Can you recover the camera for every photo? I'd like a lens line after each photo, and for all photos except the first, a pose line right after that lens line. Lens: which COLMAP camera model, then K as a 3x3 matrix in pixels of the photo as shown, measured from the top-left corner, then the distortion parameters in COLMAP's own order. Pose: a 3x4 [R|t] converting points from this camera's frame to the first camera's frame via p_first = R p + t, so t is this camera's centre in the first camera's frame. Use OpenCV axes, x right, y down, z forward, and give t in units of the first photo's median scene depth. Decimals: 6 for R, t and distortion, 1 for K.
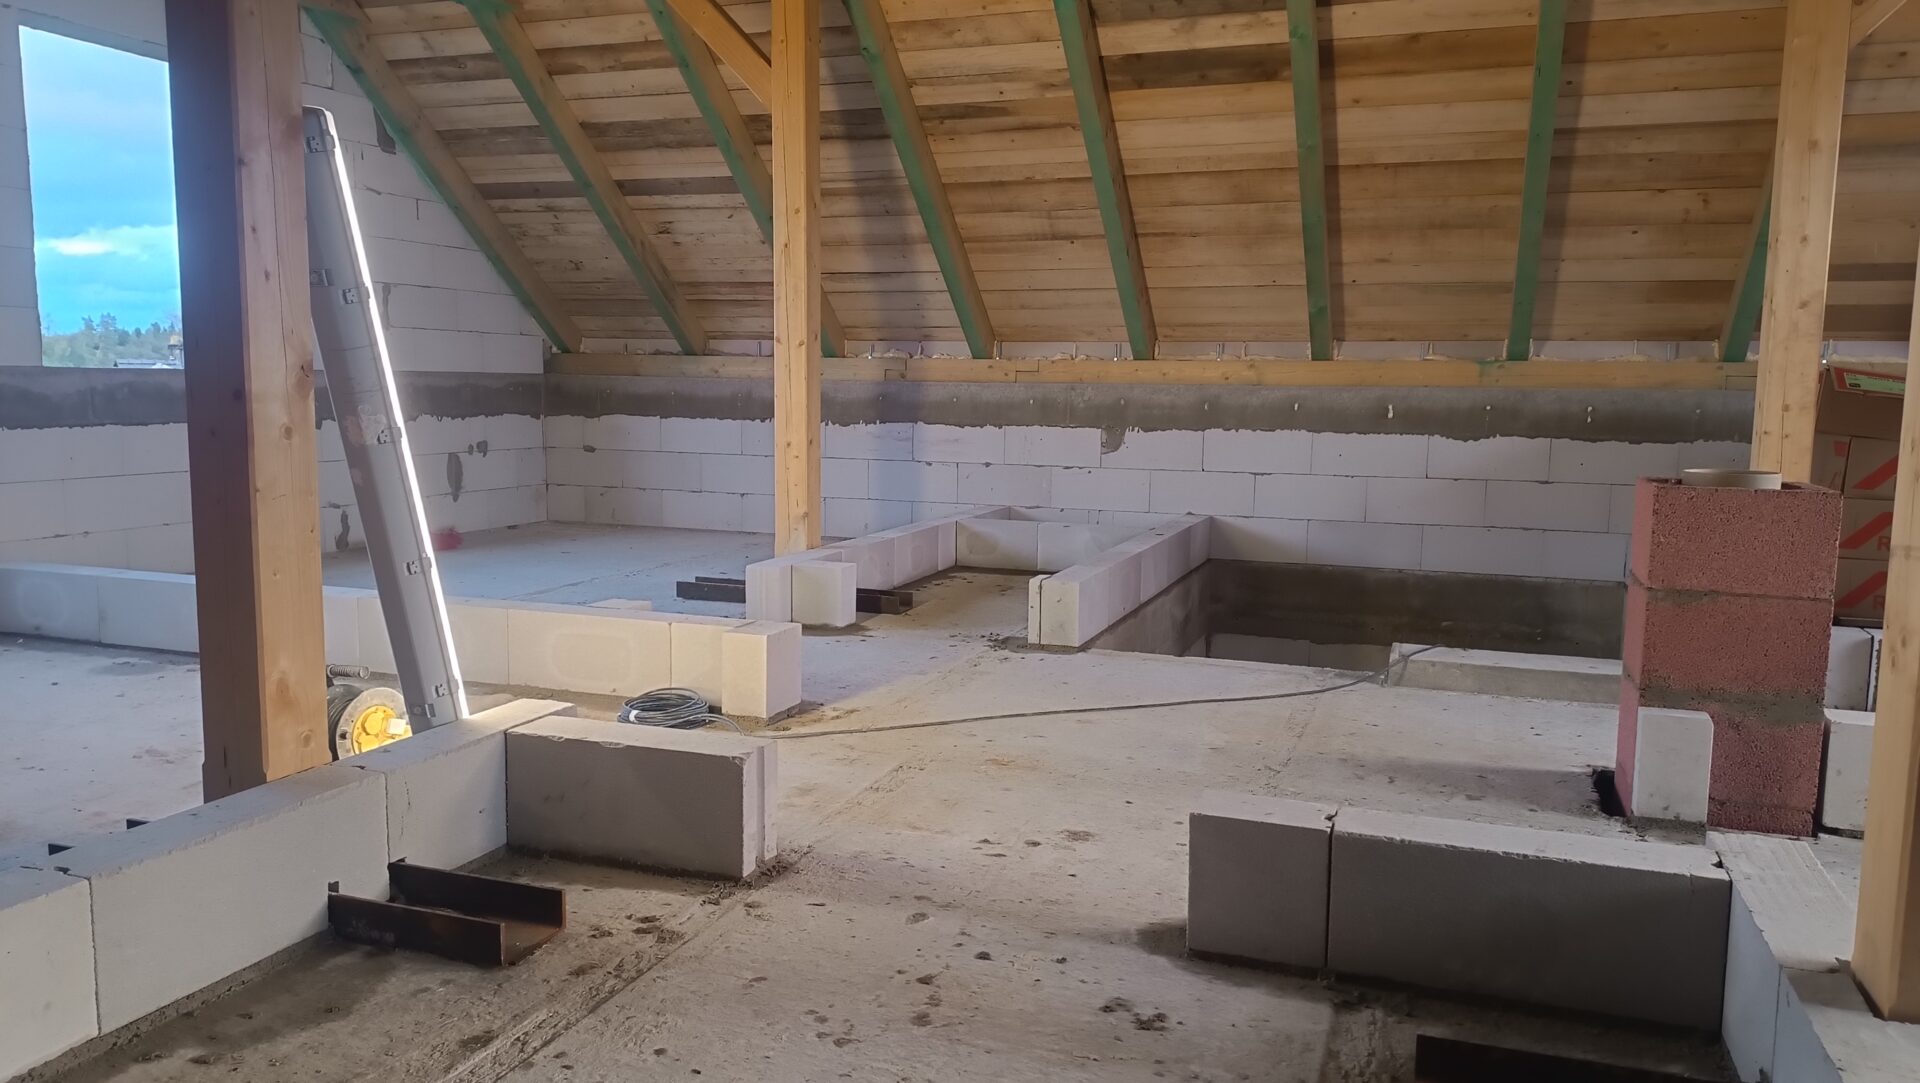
lens RADIAL K [[1355.5, 0, 969.4], [0, 1355.5, 538.4], [0, 0, 1]] dist [0.118804, -0.189400]
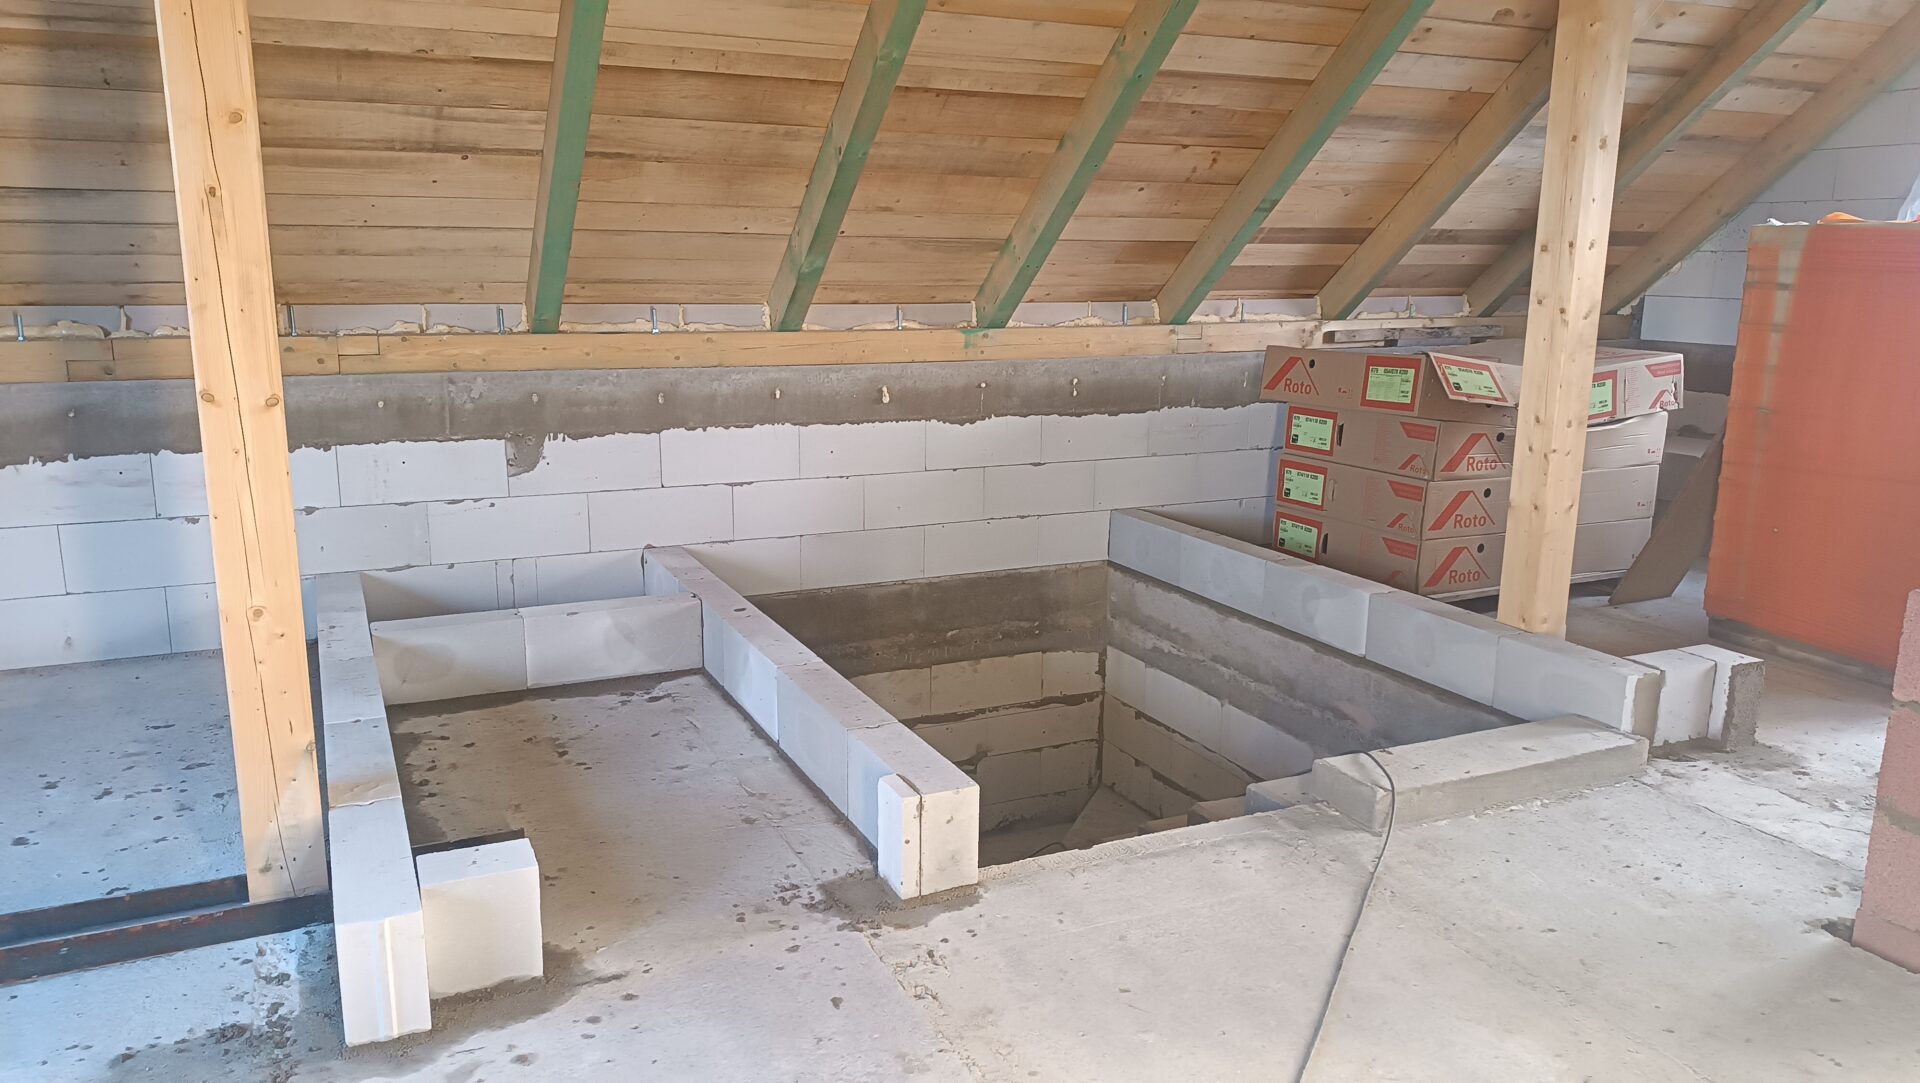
lens RADIAL K [[1344.6, 0, 930.6], [0, 1344.6, 534.8], [0, 0, 1]] dist [0.143669, -0.177328]
pose [[0.714670, -0.150240, 0.683136, -0.229931], [0.084636, 0.988058, 0.128758, -0.107980], [-0.694322, -0.034202, 0.718851, 0.386630]]
